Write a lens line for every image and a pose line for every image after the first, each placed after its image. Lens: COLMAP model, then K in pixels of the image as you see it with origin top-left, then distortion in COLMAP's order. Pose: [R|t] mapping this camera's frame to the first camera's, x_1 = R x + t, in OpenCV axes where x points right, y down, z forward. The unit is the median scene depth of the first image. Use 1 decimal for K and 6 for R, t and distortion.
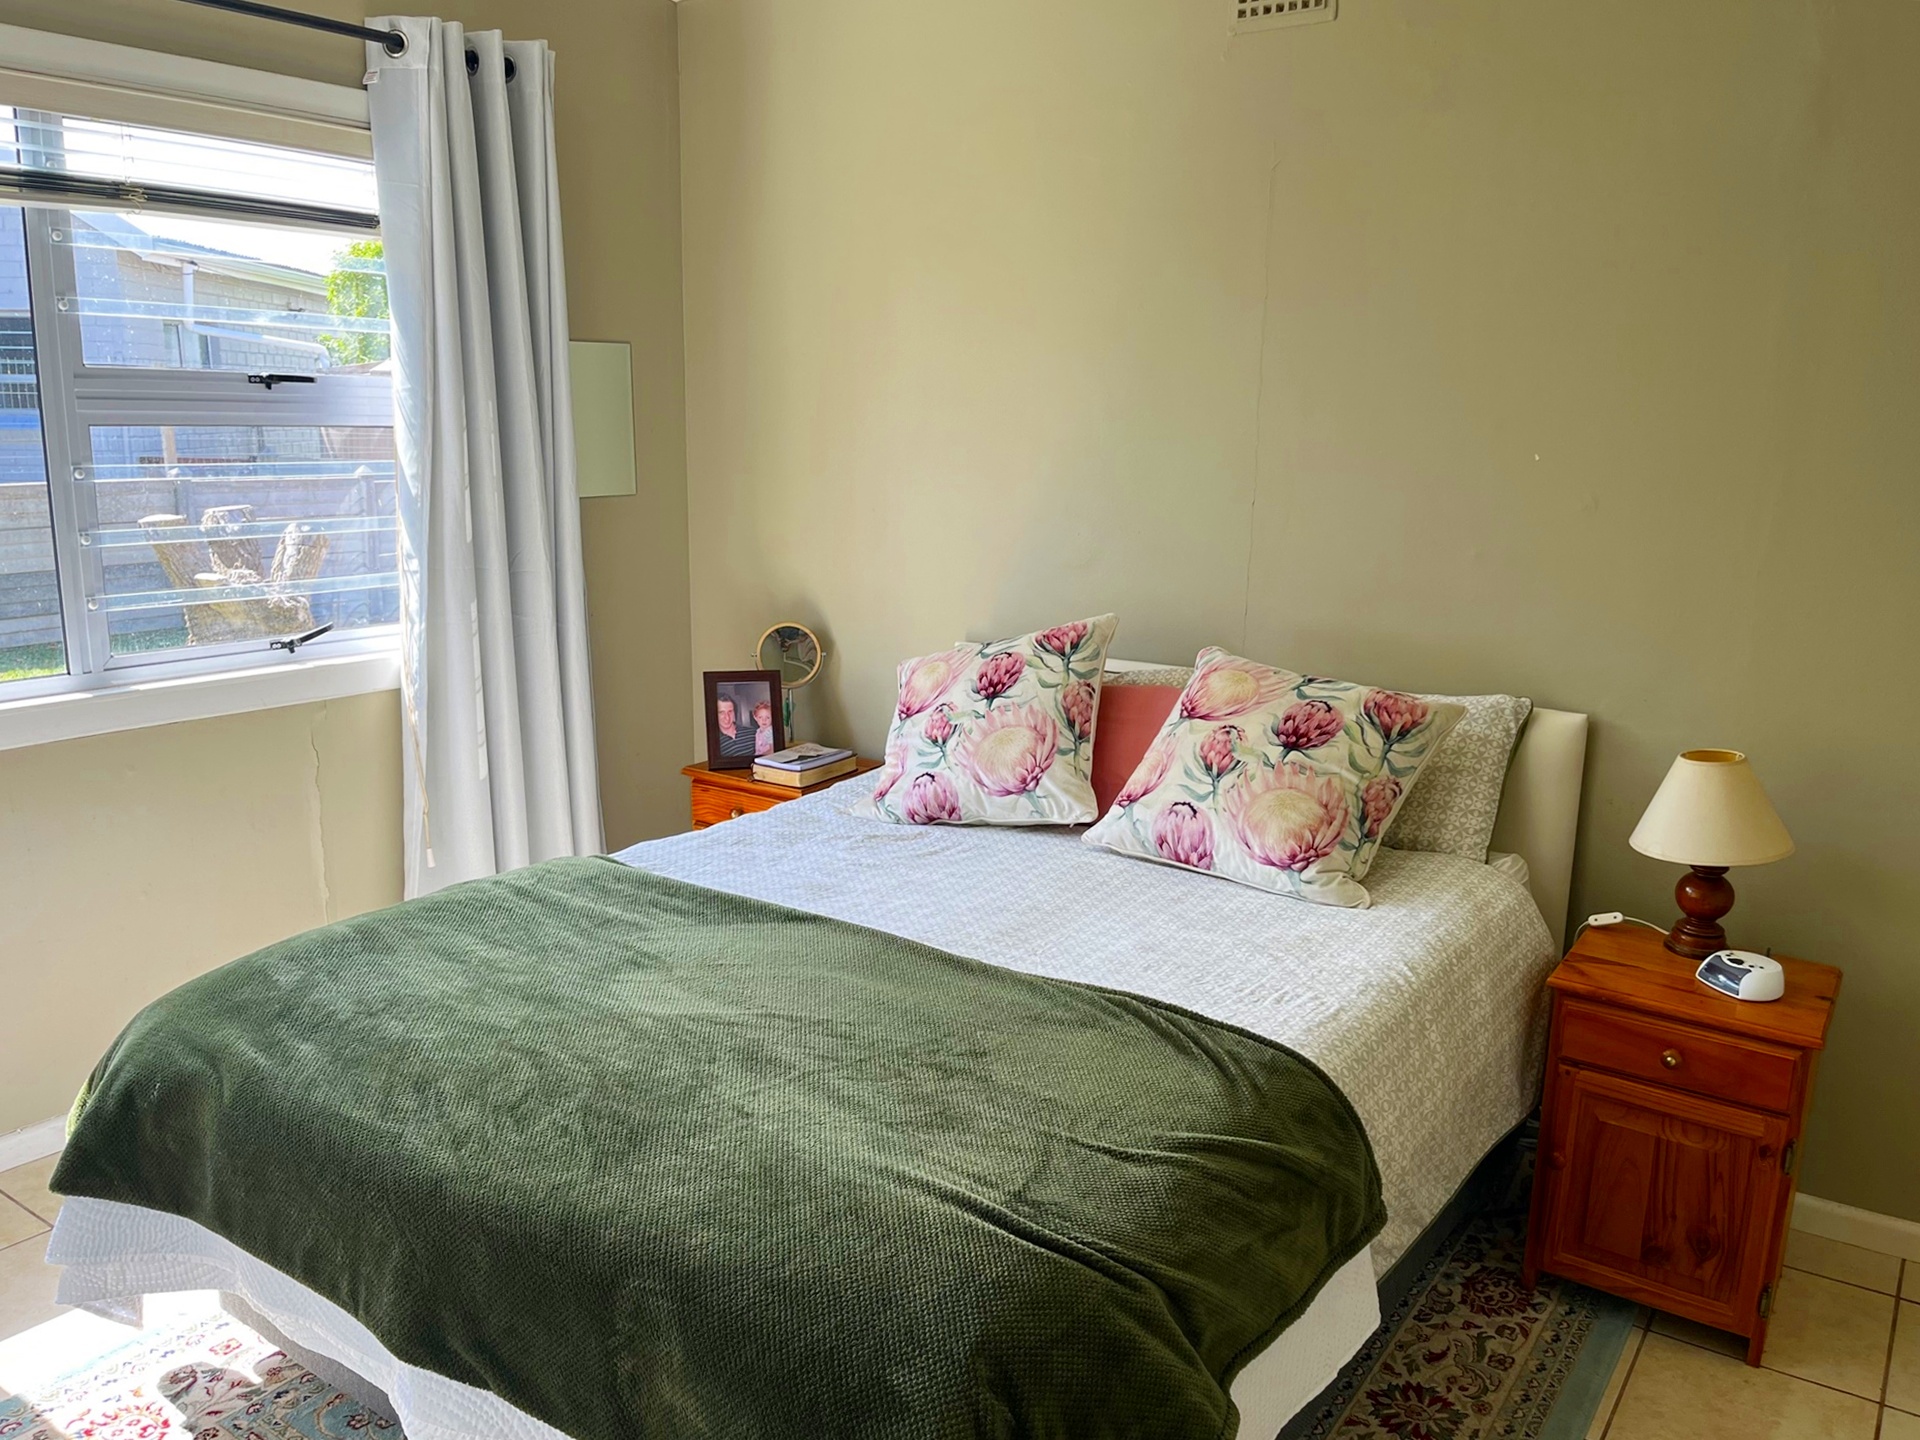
lens RADIAL K [[1476.6, 0, 966.3], [0, 1476.6, 718.2], [0, 0, 1]] dist [0.078596, -0.116681]
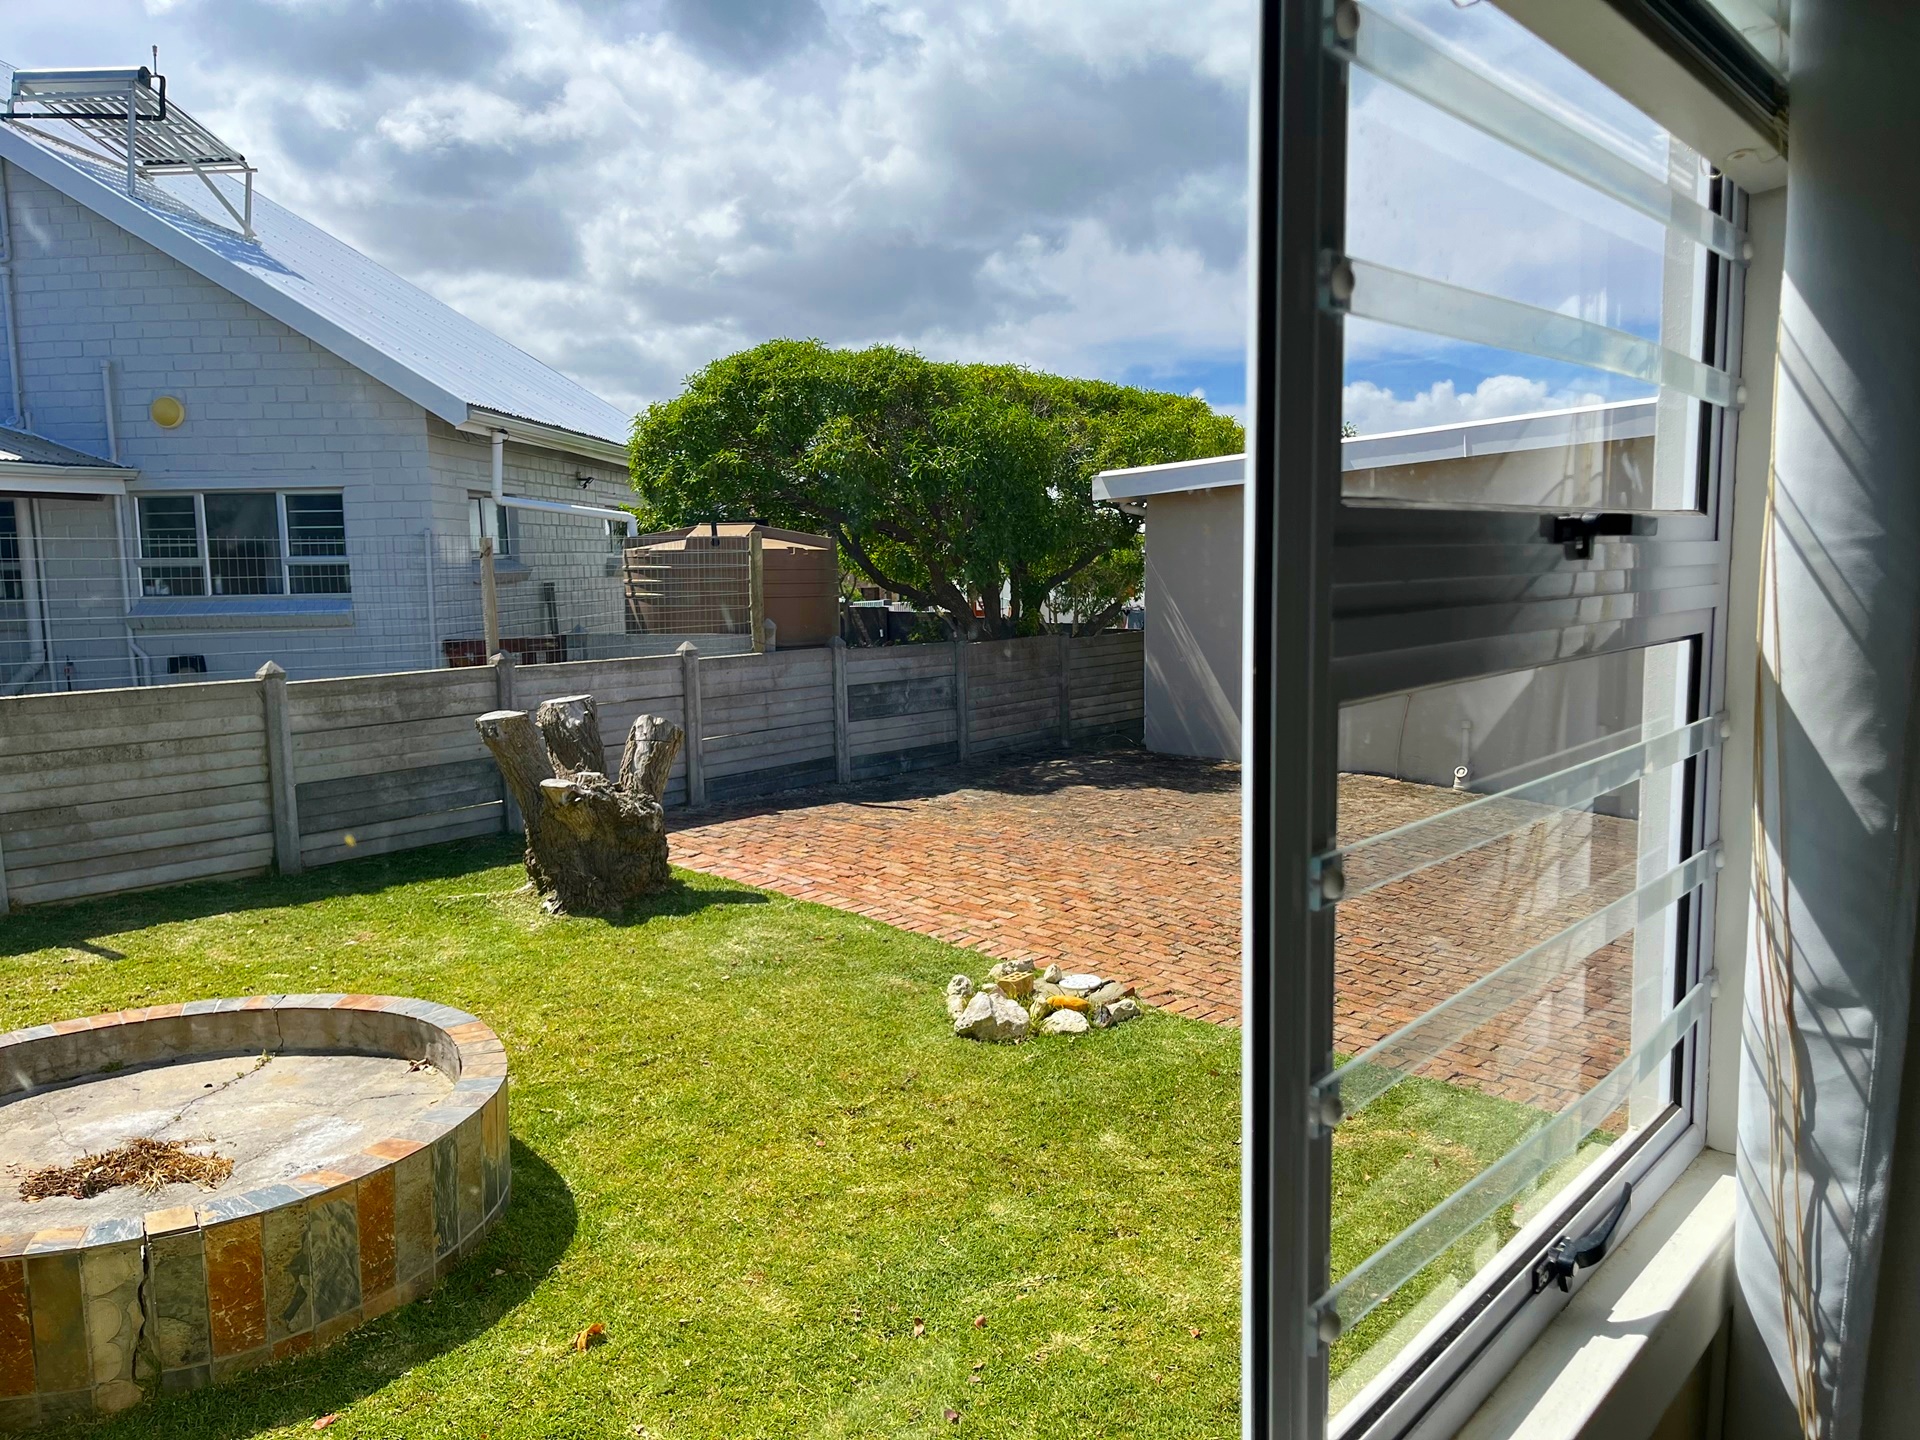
lens RADIAL K [[1476.6, 0, 966.3], [0, 1476.6, 718.2], [0, 0, 1]] dist [0.078596, -0.116681]
pose [[0.992095, -0.027832, -0.122366, -0.160908], [0.016016, 0.995204, -0.096503, -0.043315], [0.124465, 0.093780, 0.987782, 0.181736]]
